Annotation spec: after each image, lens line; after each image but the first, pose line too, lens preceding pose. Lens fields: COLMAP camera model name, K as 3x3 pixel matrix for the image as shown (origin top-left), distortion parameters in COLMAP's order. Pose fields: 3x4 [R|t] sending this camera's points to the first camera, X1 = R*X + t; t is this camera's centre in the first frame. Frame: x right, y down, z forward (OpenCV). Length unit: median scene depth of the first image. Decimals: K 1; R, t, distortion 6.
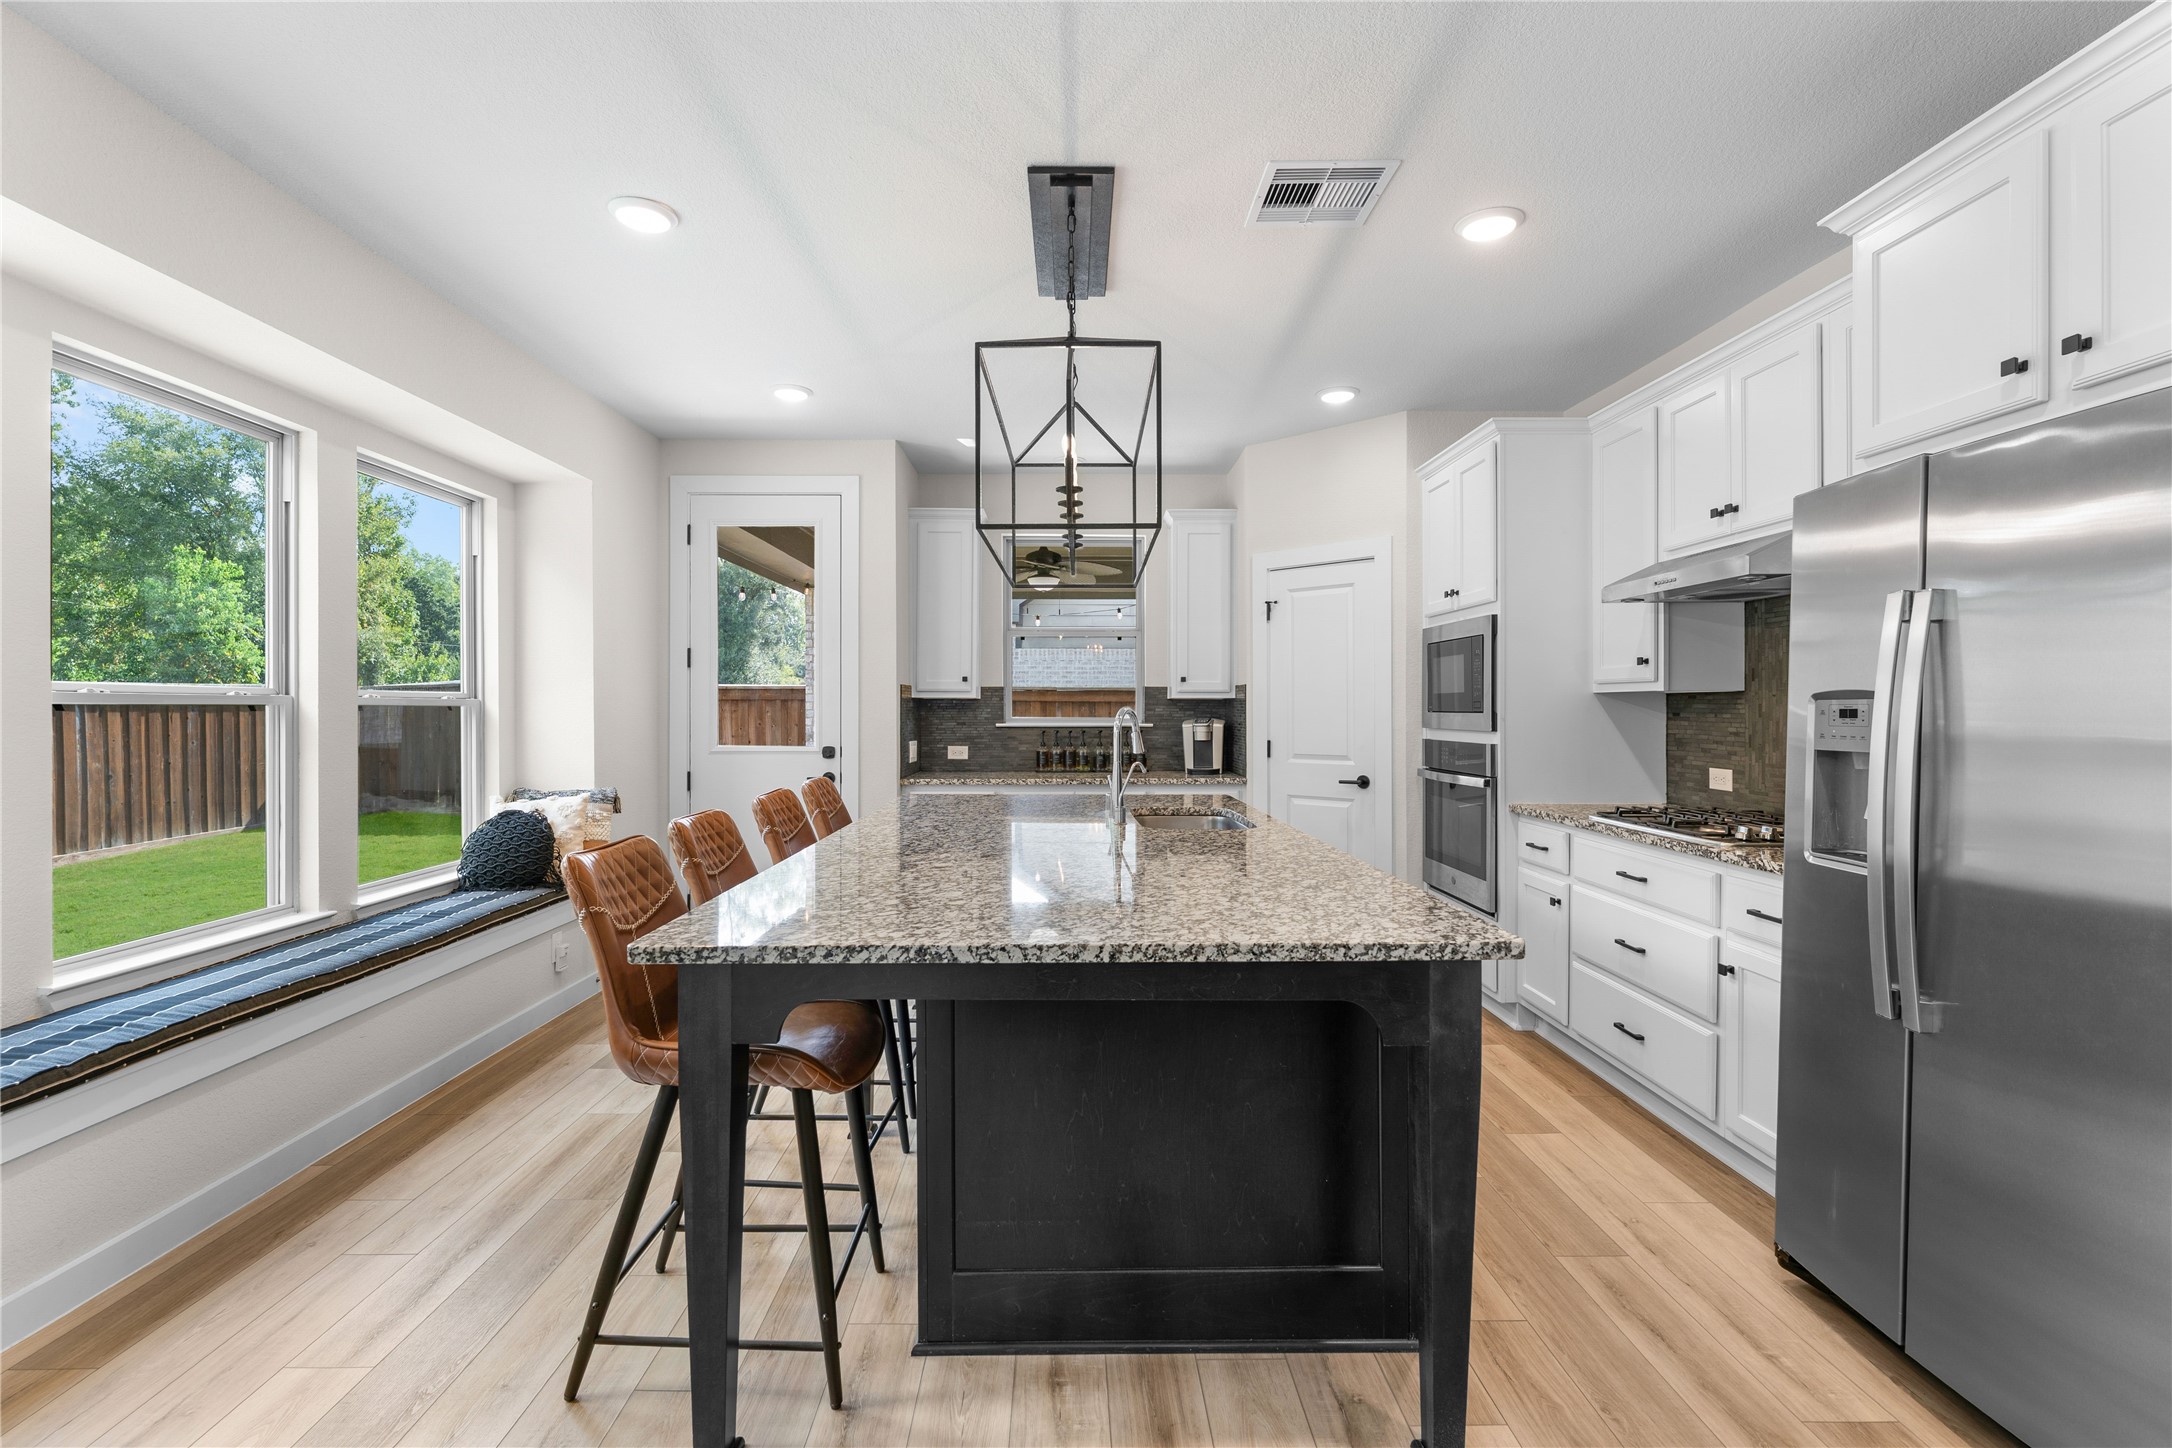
lens RADIAL K [[986.0, 0, 1079.7], [0, 986.0, 703.4], [0, 0, 1]] dist [-0.001441, 0.000790]
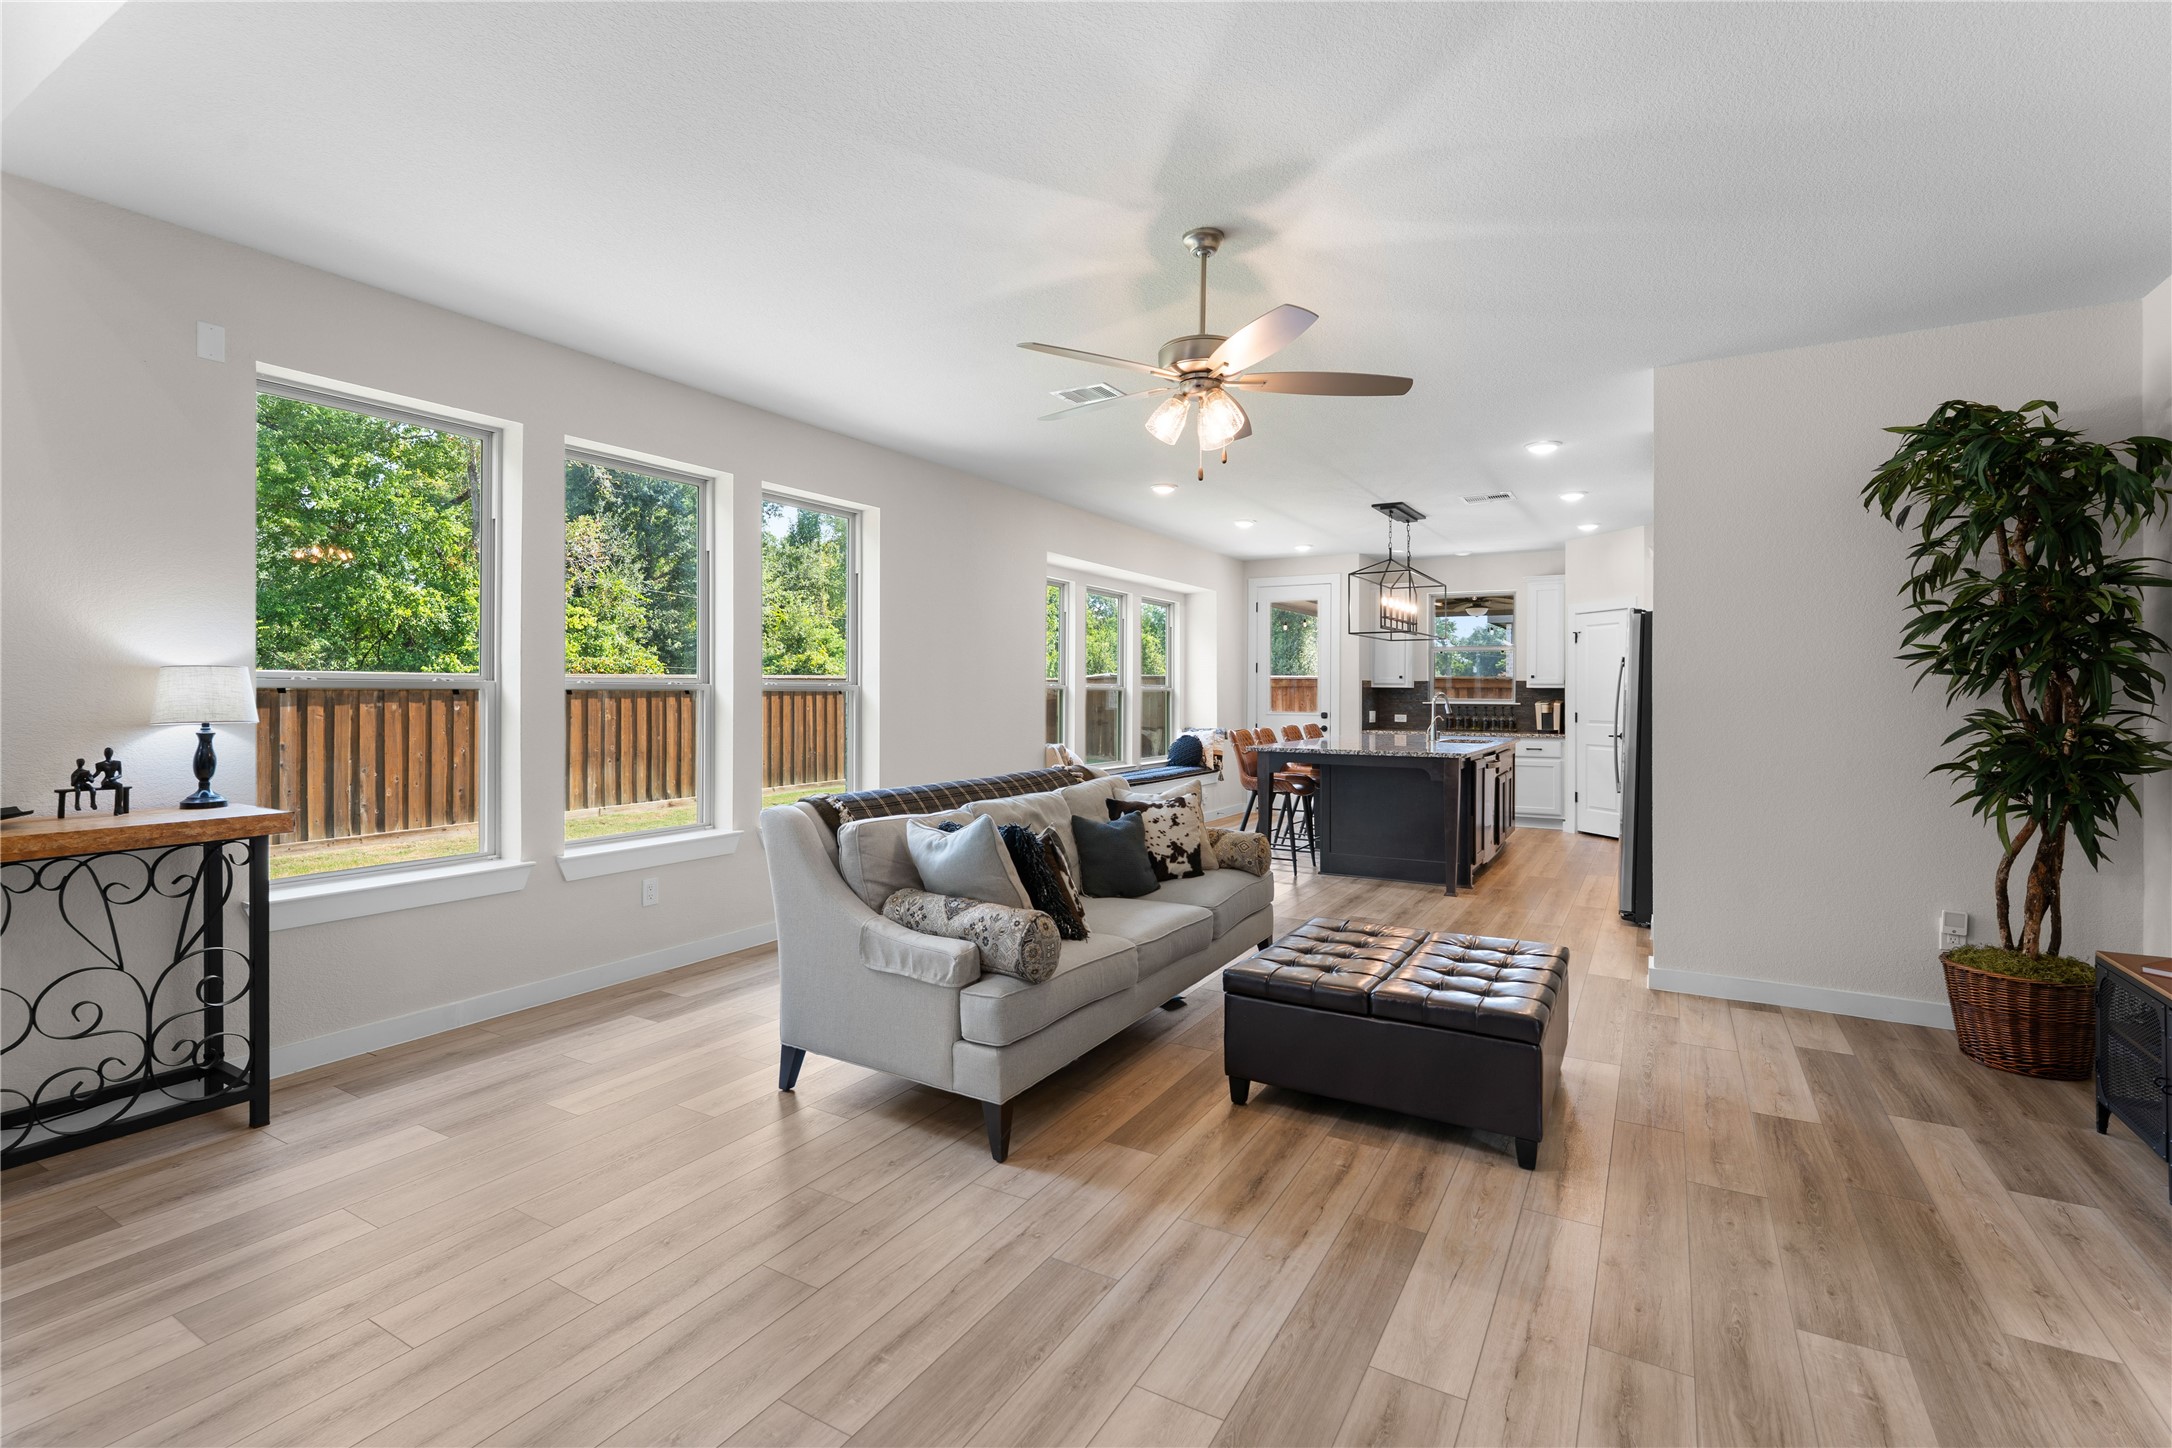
lens RADIAL K [[986.0, 0, 1079.7], [0, 986.0, 703.4], [0, 0, 1]] dist [-0.001441, 0.000790]
pose [[0.854050, 0.013175, -0.520024, 0.321518], [-0.003668, 0.999807, 0.019306, -0.008948], [0.520178, -0.014581, 0.853934, -0.851051]]
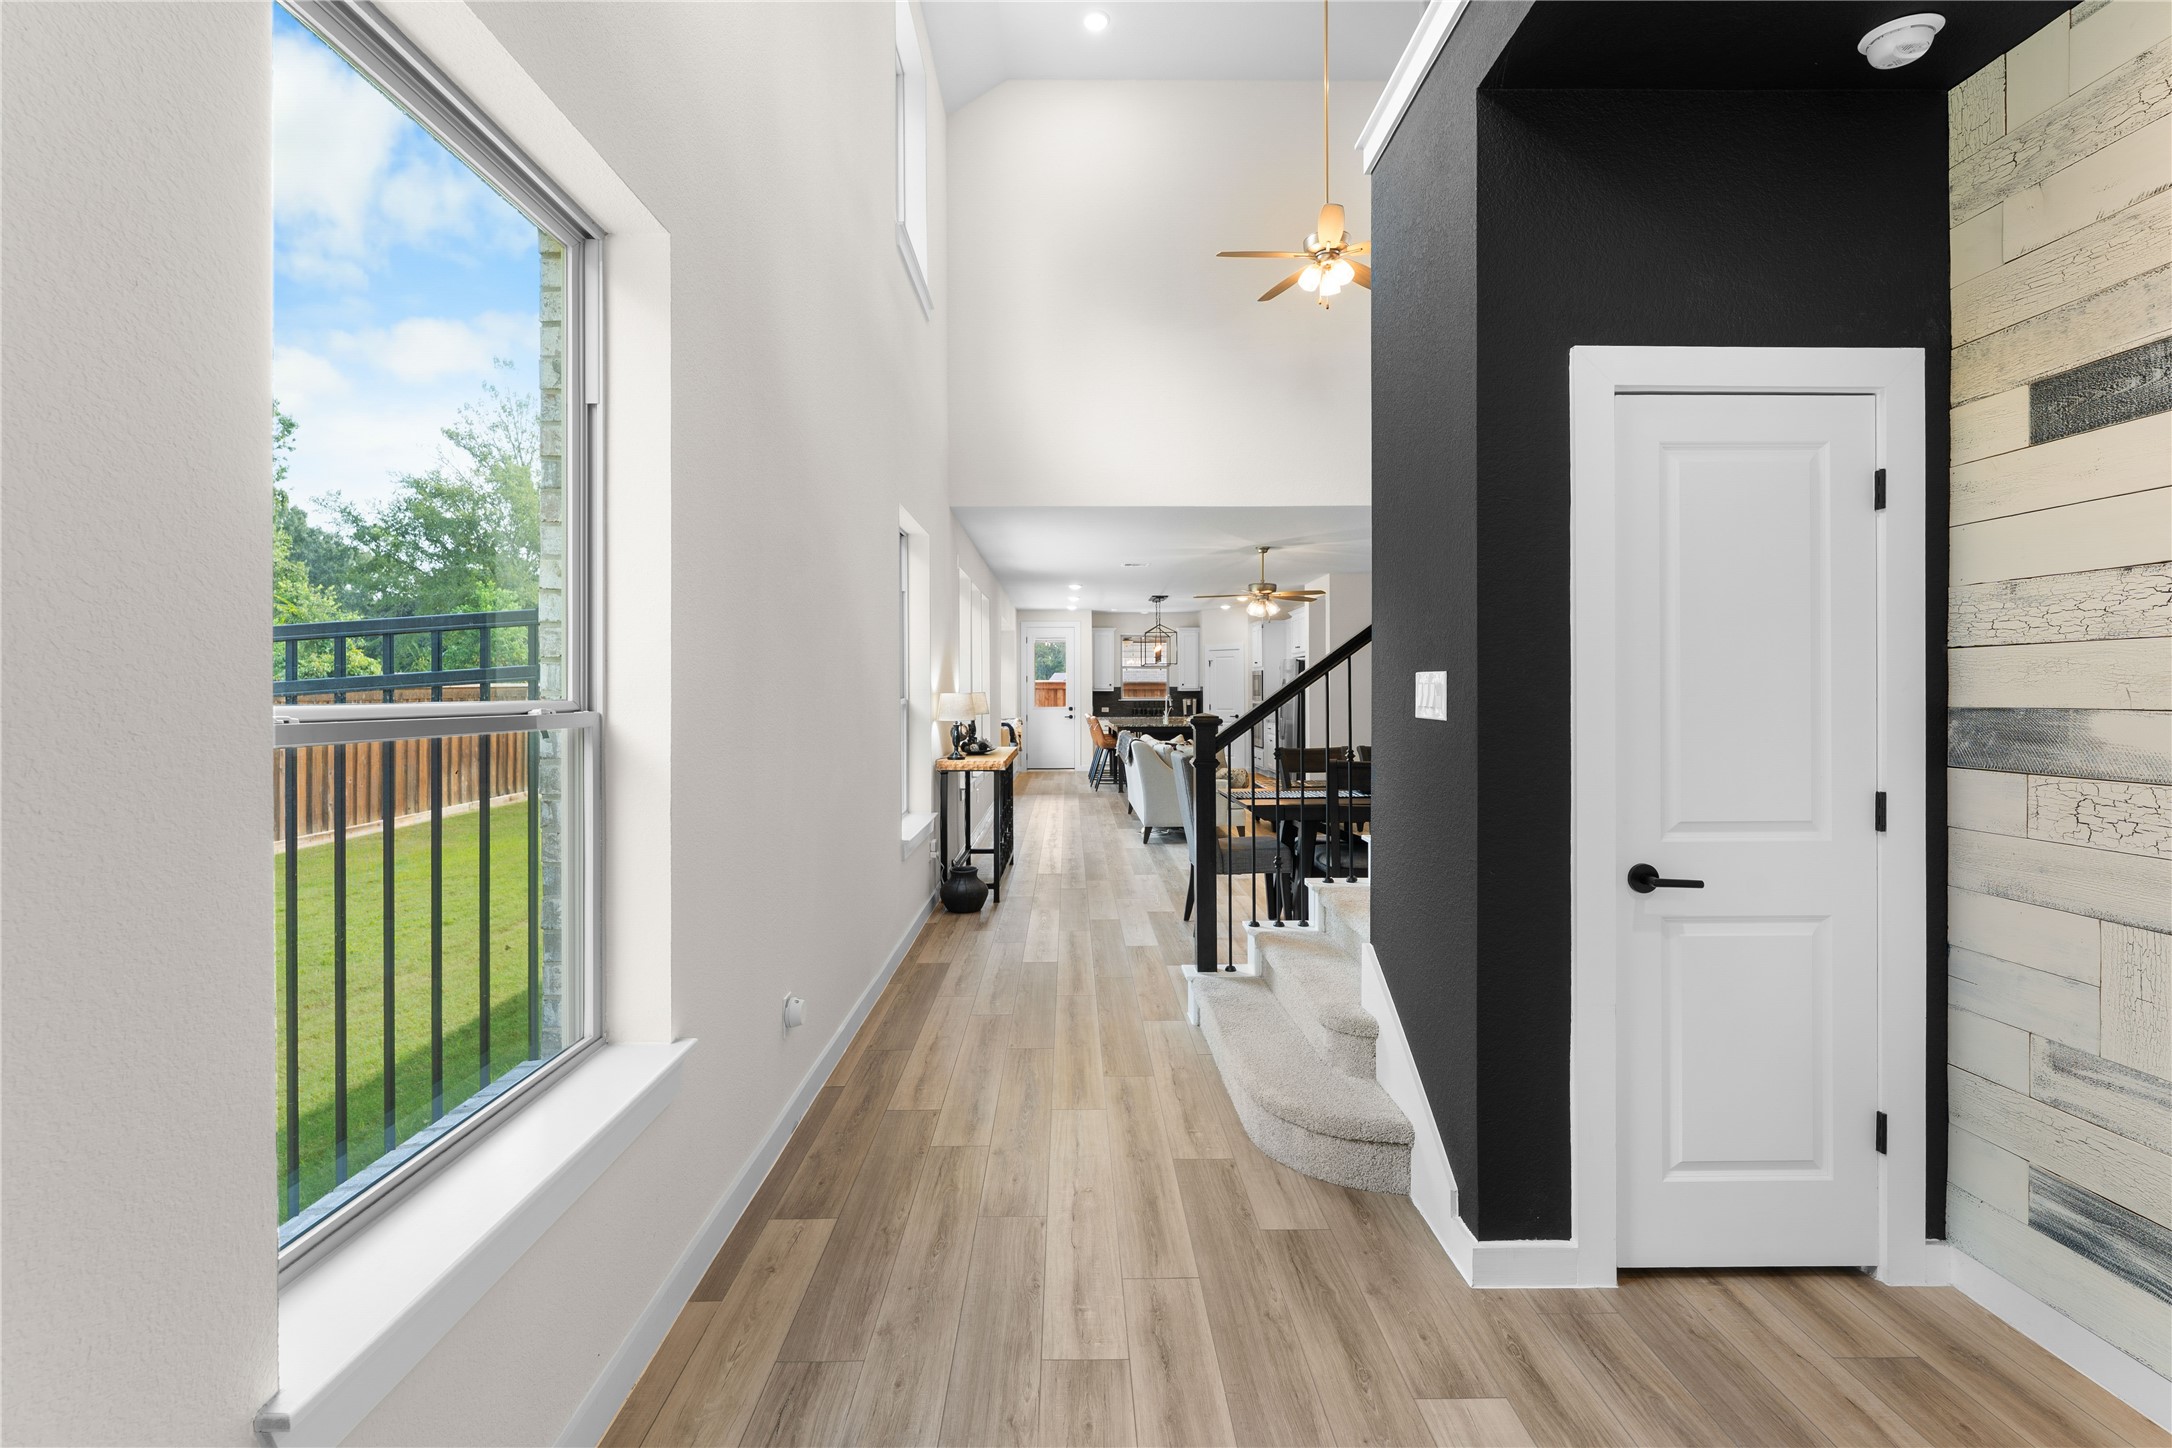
lens RADIAL K [[986.0, 0, 1079.7], [0, 986.0, 703.4], [0, 0, 1]] dist [-0.001441, 0.000790]
pose [[0.999495, -0.003853, -0.031557, -0.114840], [0.004377, 0.999853, 0.016555, -0.018696], [0.031488, -0.016685, 0.999365, -2.015504]]
